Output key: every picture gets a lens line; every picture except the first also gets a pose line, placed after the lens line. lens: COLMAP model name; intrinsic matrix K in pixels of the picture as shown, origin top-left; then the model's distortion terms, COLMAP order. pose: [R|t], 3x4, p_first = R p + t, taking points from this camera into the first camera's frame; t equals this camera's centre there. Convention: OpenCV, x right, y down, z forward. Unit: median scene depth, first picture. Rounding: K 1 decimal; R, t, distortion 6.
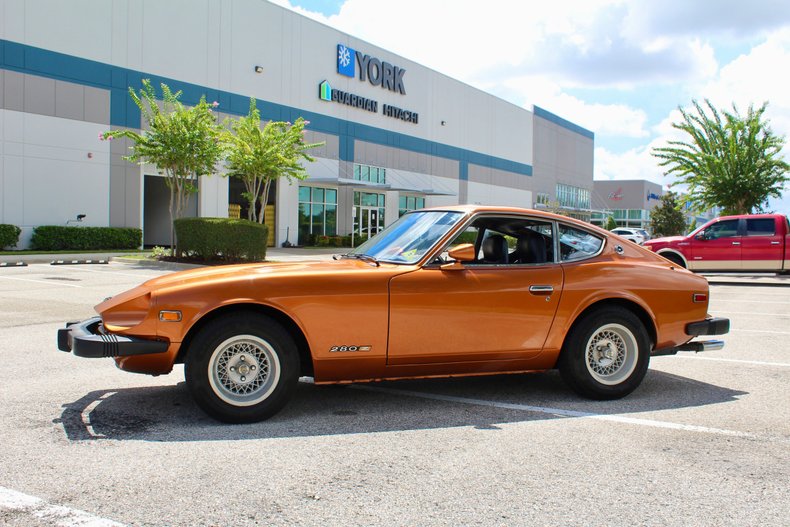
lens RADIAL K [[772.4, 0, 392.4], [0, 772.4, 267.7], [0, 0, 1]] dist [-0.086615, 0.000000]
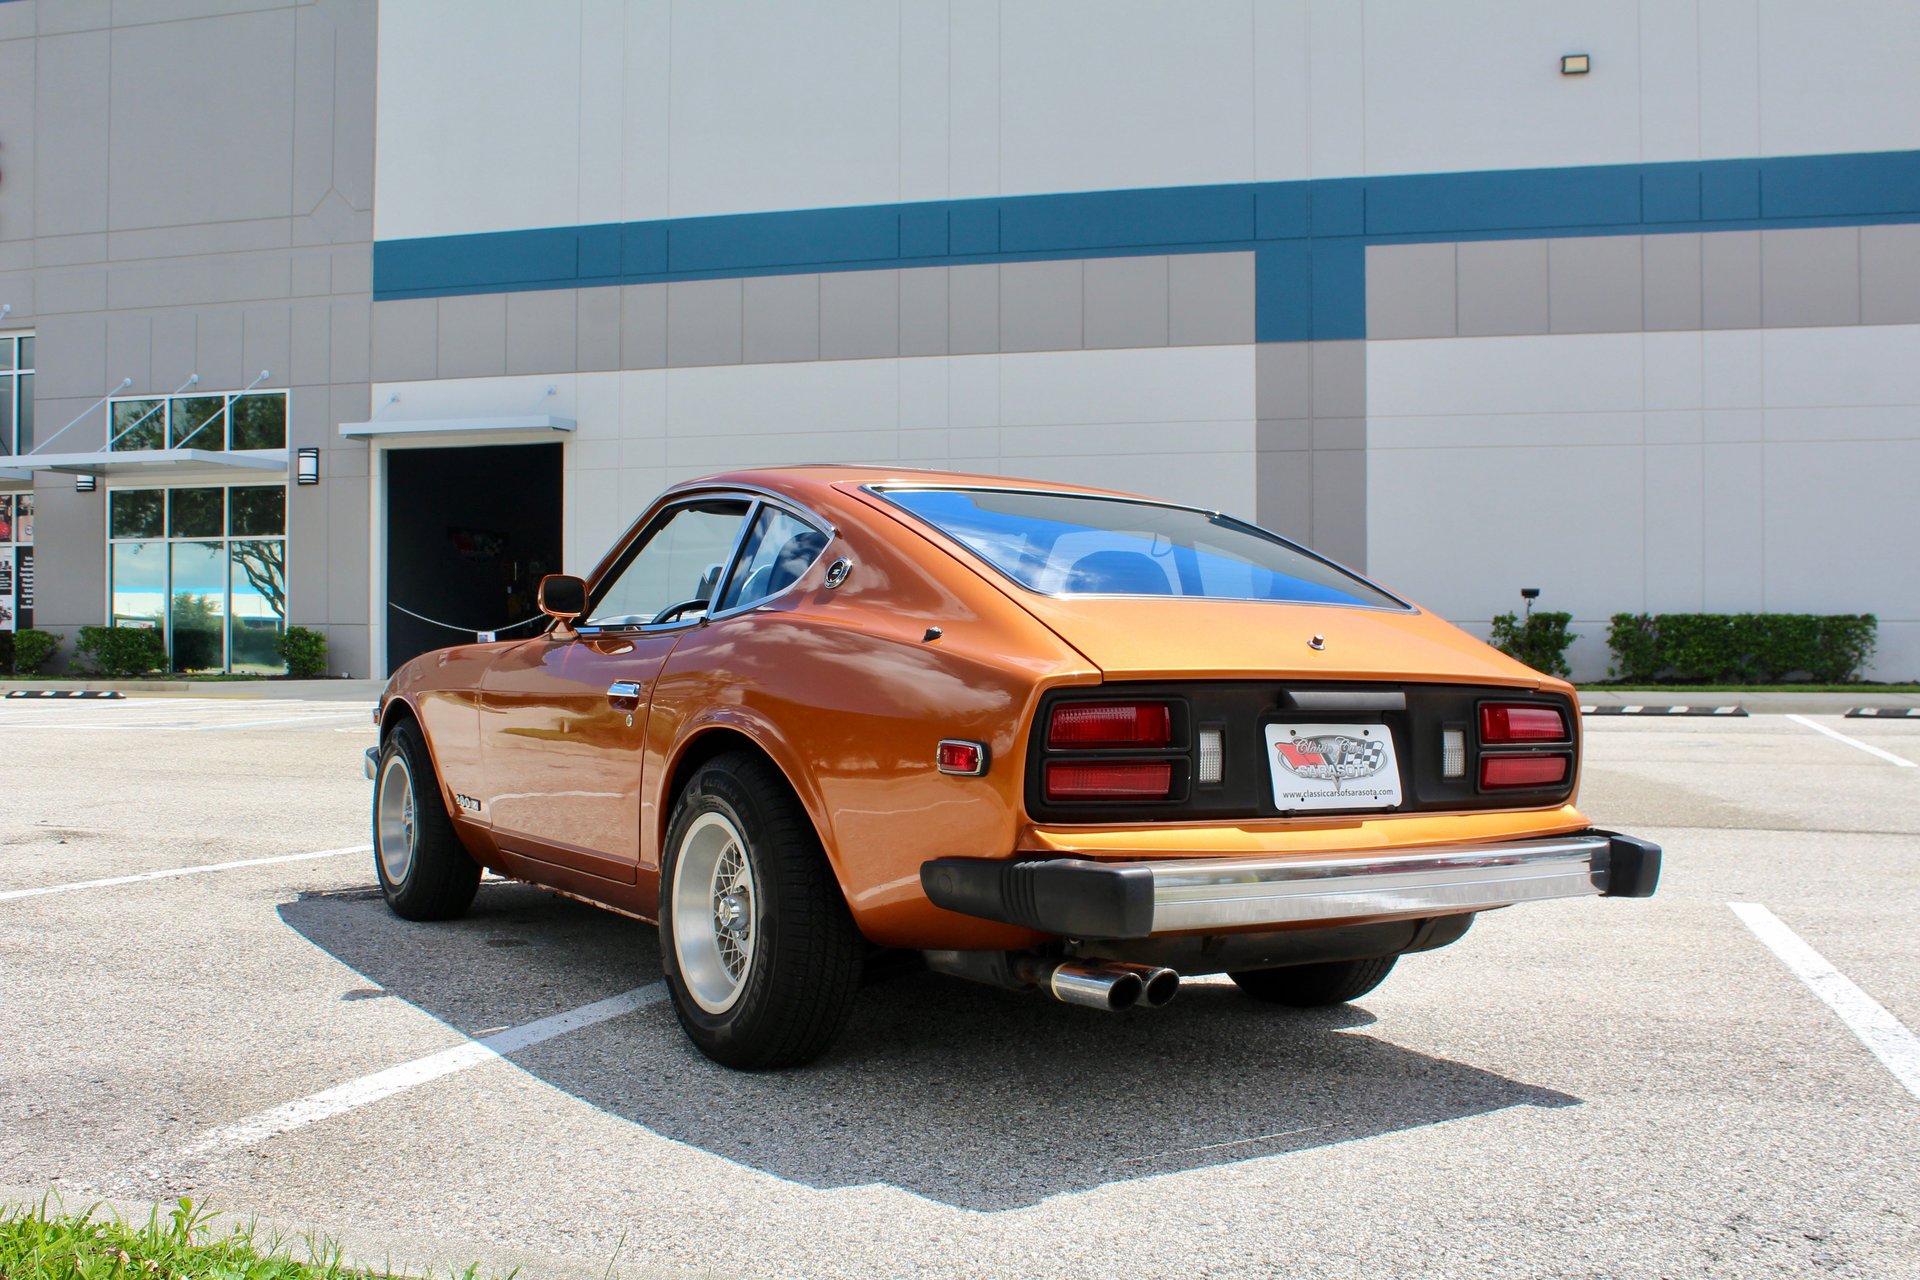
lens RADIAL K [[1880.0, 0, 978.1], [0, 1880.0, 649.9], [0, 0, 1]] dist [-0.096141, 0.000000]
pose [[0.260874, -0.009420, -0.965327, 0.245212], [-0.042446, 0.998873, -0.021218, 0.004499], [0.964439, 0.046510, 0.260180, 0.213290]]
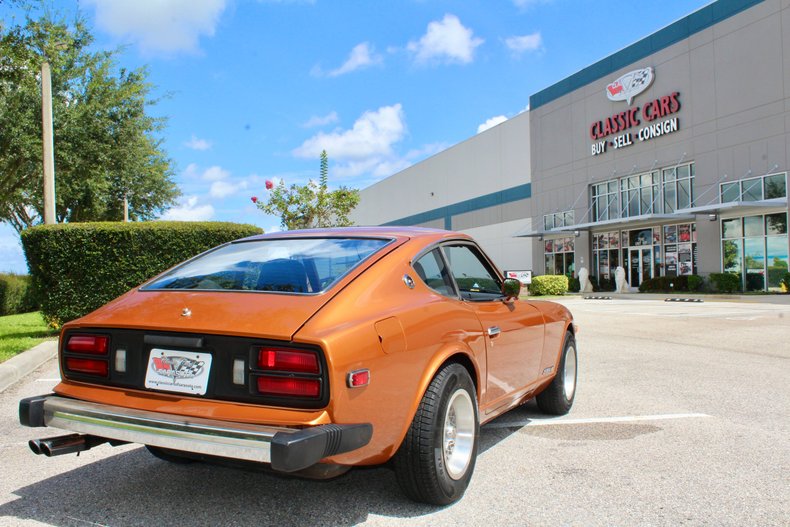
lens RADIAL K [[722.2, 0, 389.9], [0, 722.2, 259.2], [0, 0, 1]] dist [-0.091492, 0.000000]
pose [[-0.689484, -0.026595, -0.723812, 0.164927], [-0.032221, 0.999463, -0.006030, -0.011227], [0.723584, 0.019165, -0.689970, 0.404480]]
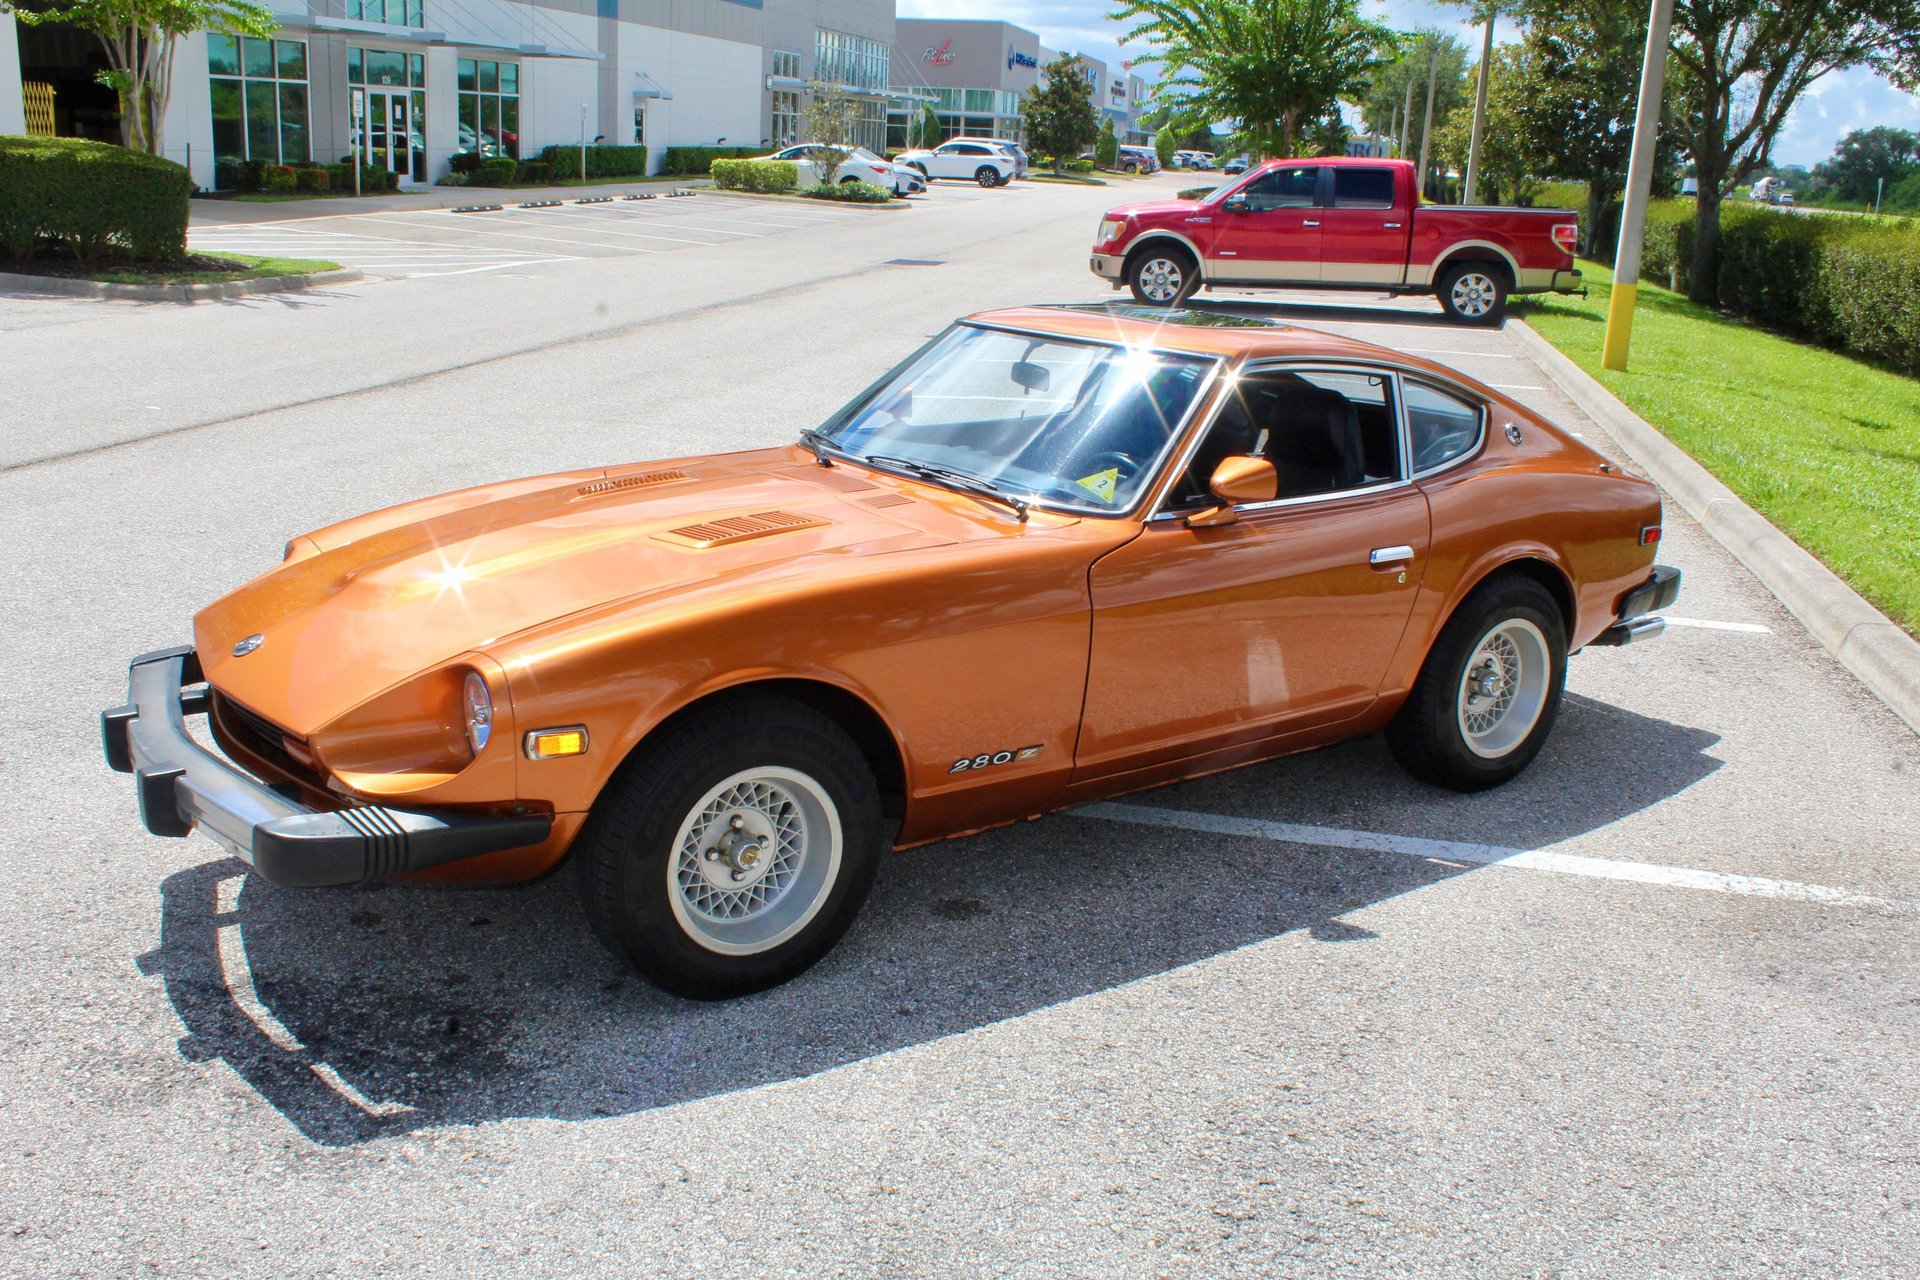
lens RADIAL K [[1765.4, 0, 949.4], [0, 1765.4, 623.2], [0, 0, 1]] dist [-0.095228, 0.000000]
pose [[0.952240, -0.058820, 0.299632, -0.070517], [-0.011997, 0.973307, 0.229195, -0.033594], [-0.305115, -0.221843, 0.926116, 0.047151]]
